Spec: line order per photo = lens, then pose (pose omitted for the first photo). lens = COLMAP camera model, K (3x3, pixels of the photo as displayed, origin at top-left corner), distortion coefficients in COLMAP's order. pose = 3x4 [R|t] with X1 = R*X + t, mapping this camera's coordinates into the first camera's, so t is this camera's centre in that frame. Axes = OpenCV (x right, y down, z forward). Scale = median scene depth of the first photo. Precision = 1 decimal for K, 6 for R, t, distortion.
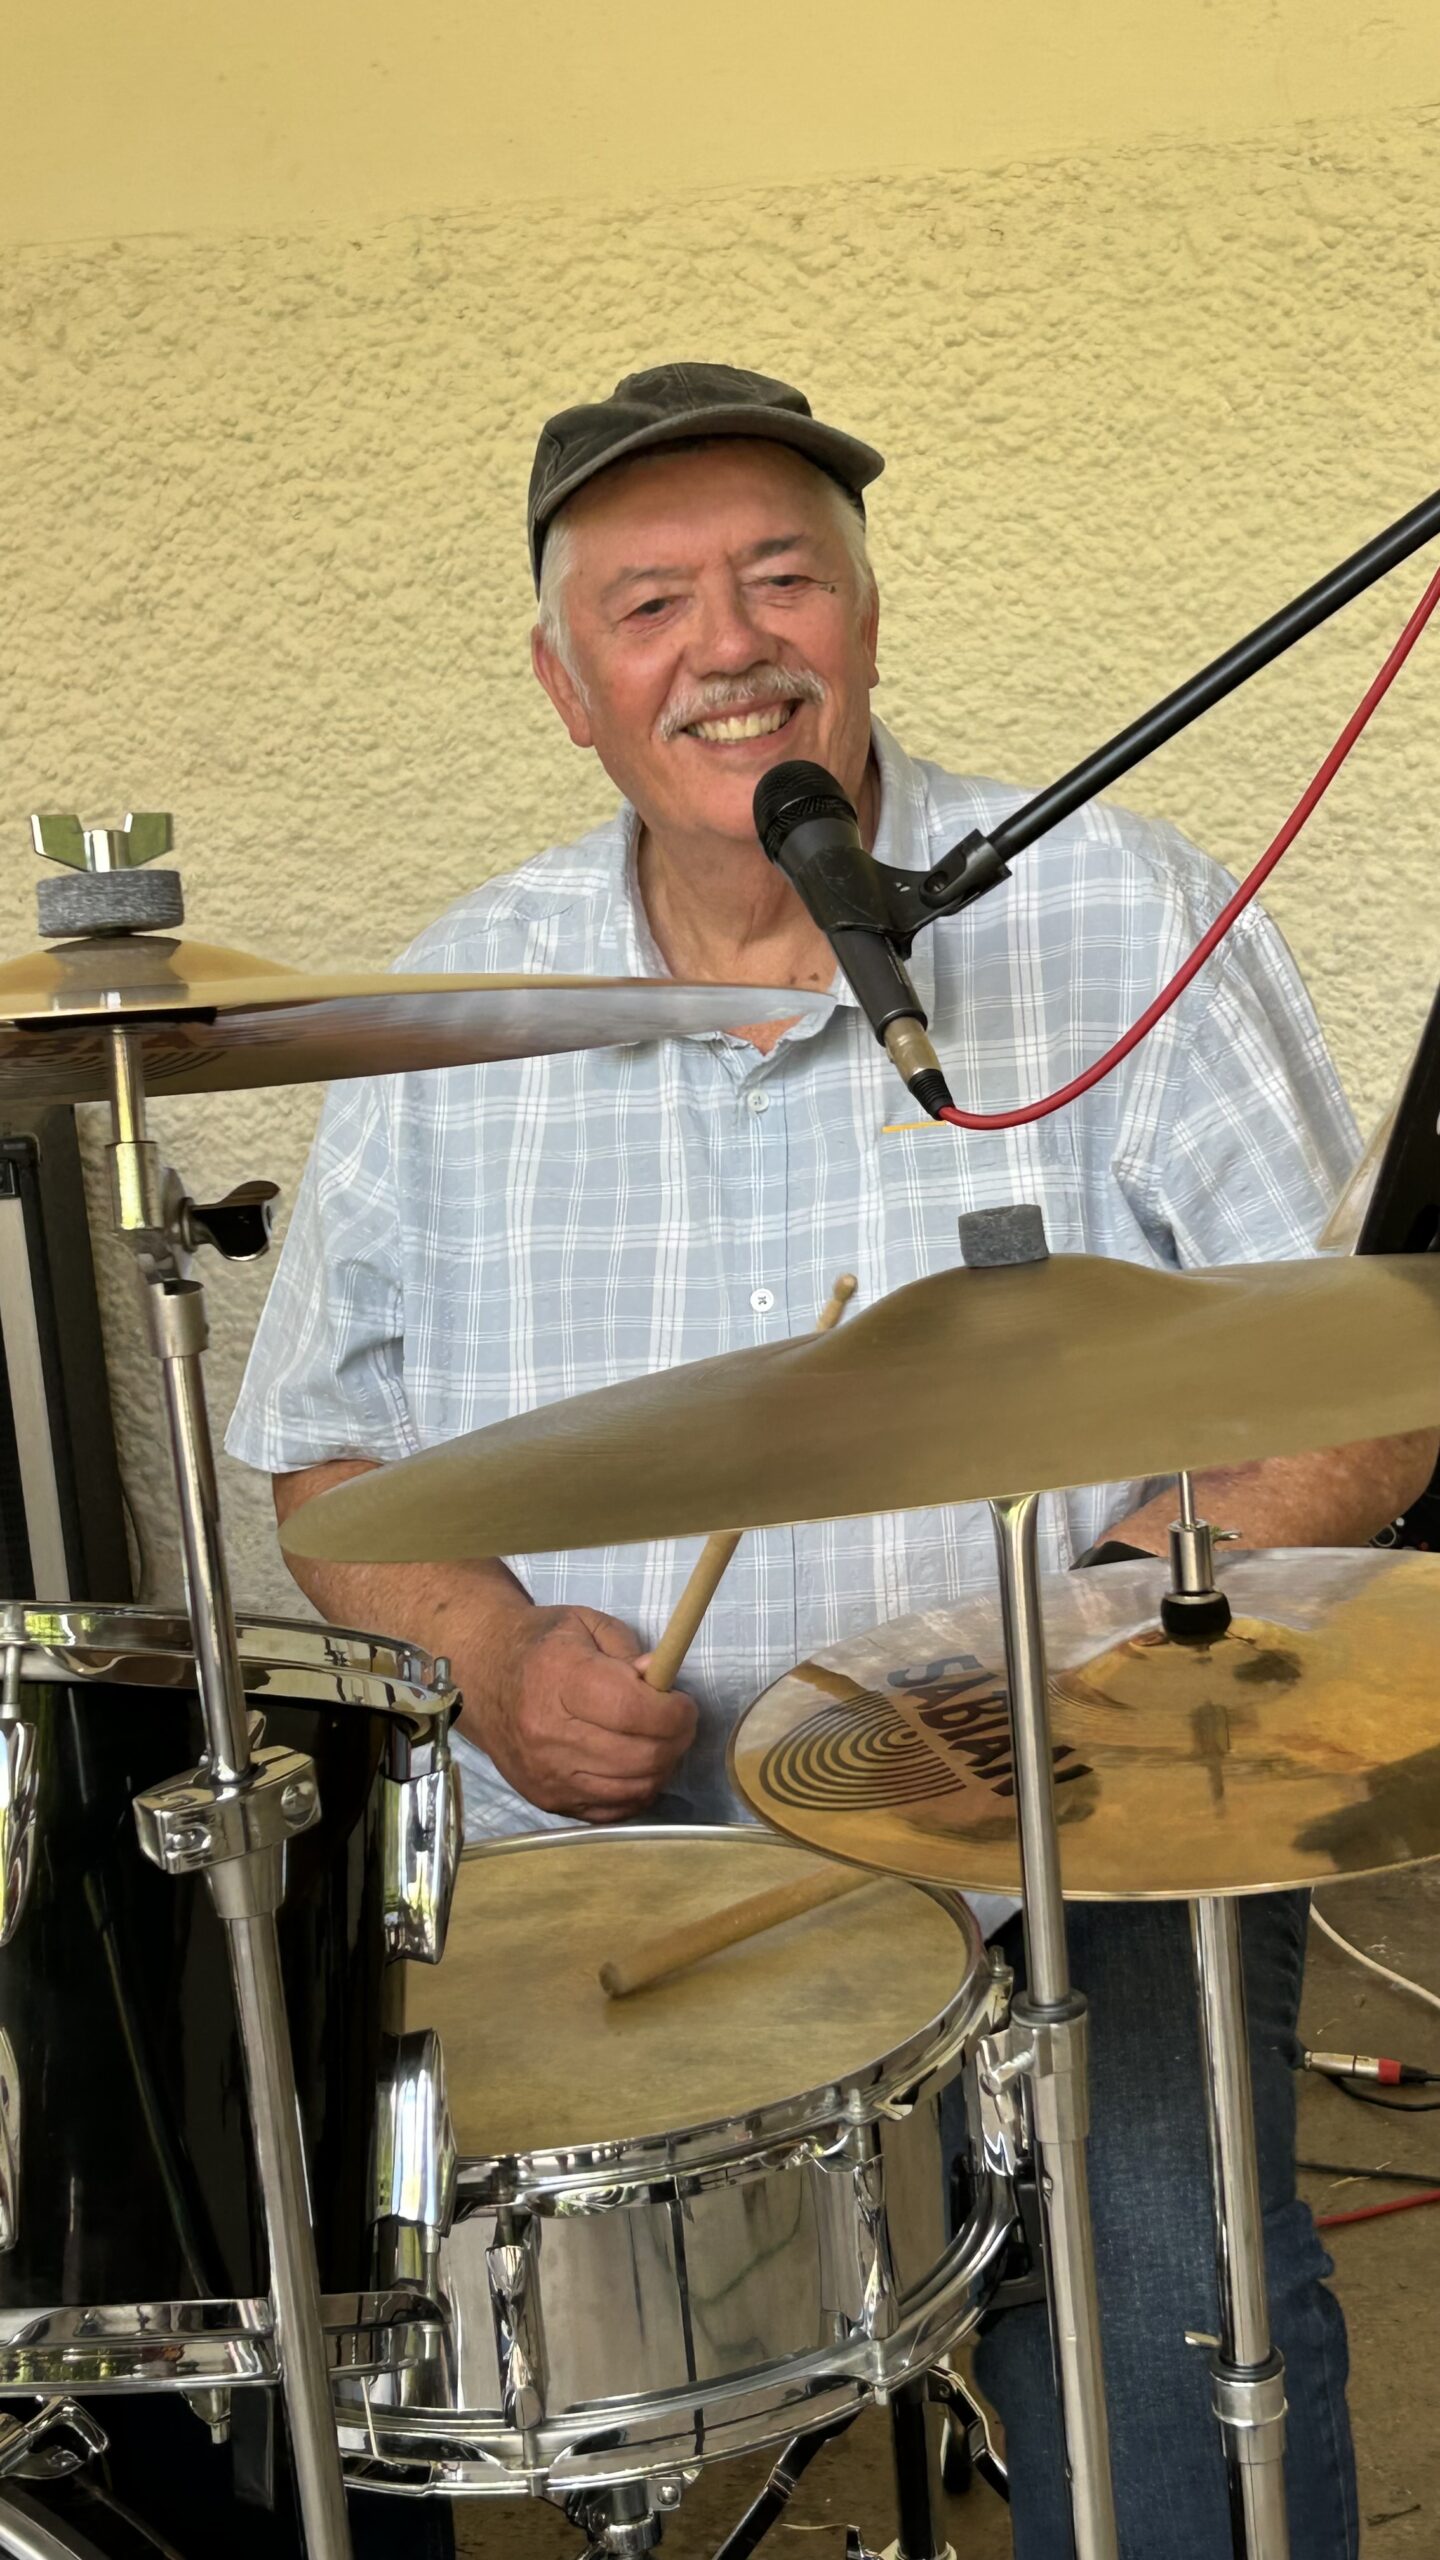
lens RADIAL K [[3880.0, 0, 720.0], [0, 3880.0, 1280.0], [0, 0, 1]] dist [0.238023, -0.949317]
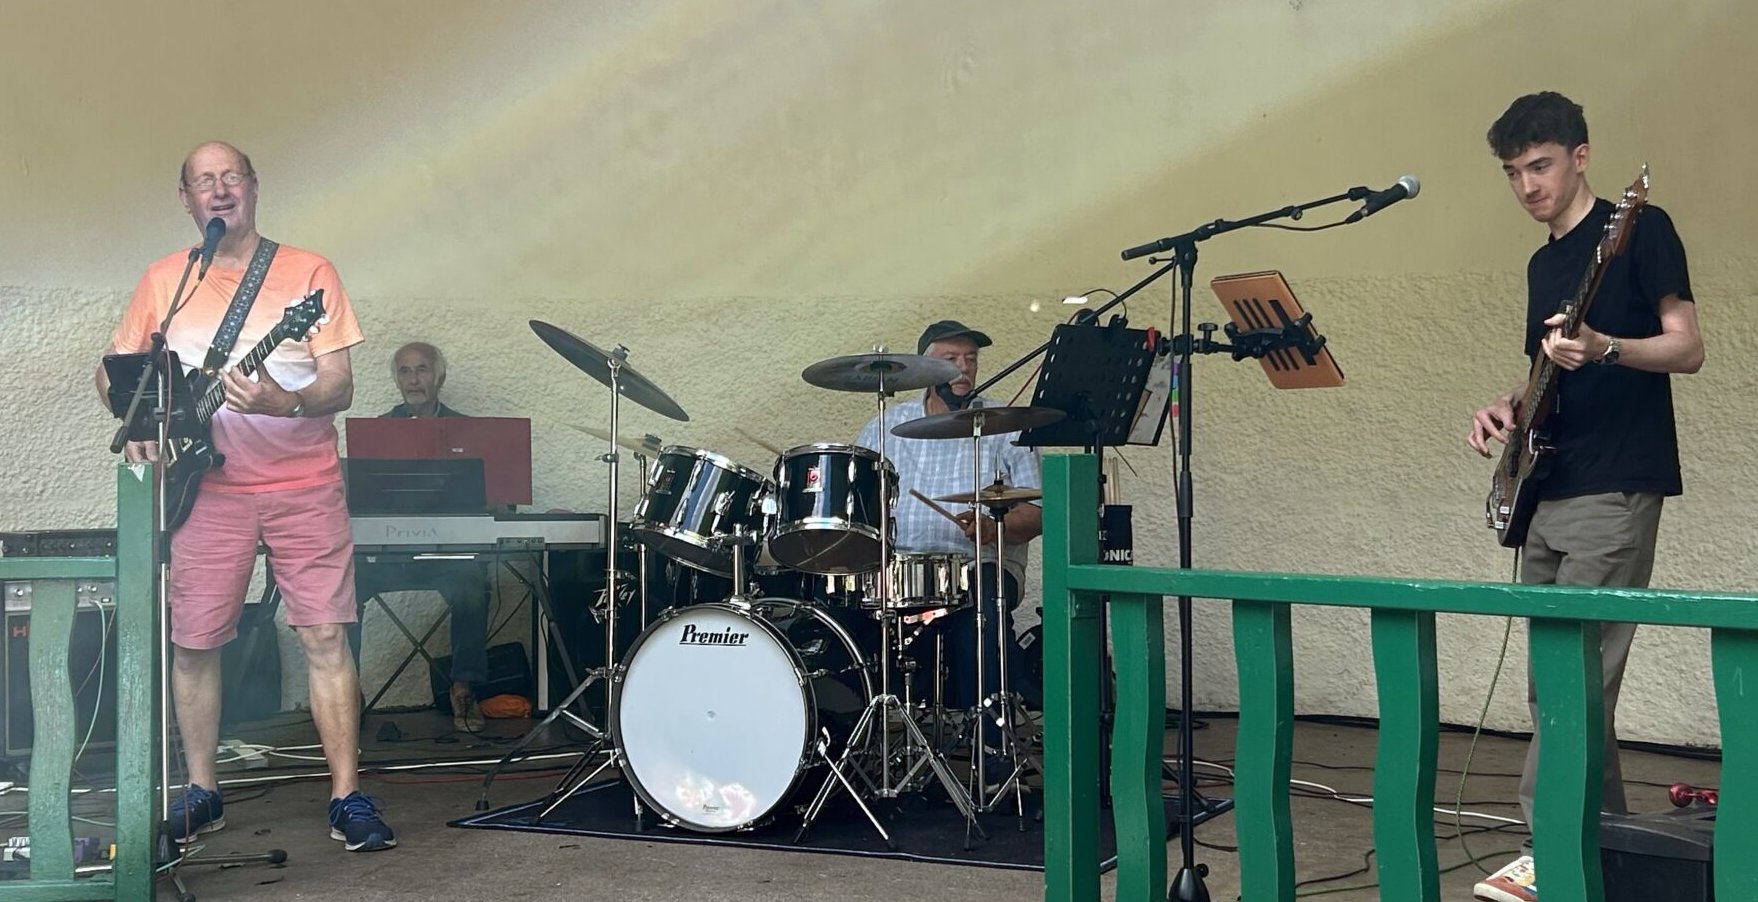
lens RADIAL K [[2018.7, 0, 879.0], [0, 2018.7, 451.0], [0, 0, 1]] dist [-0.008506, -0.017138]
pose [[0.996504, 0.074080, 0.038622, -0.080812], [-0.063731, 0.972986, -0.221892, 0.283566], [-0.054016, 0.218655, 0.974306, -0.809362]]
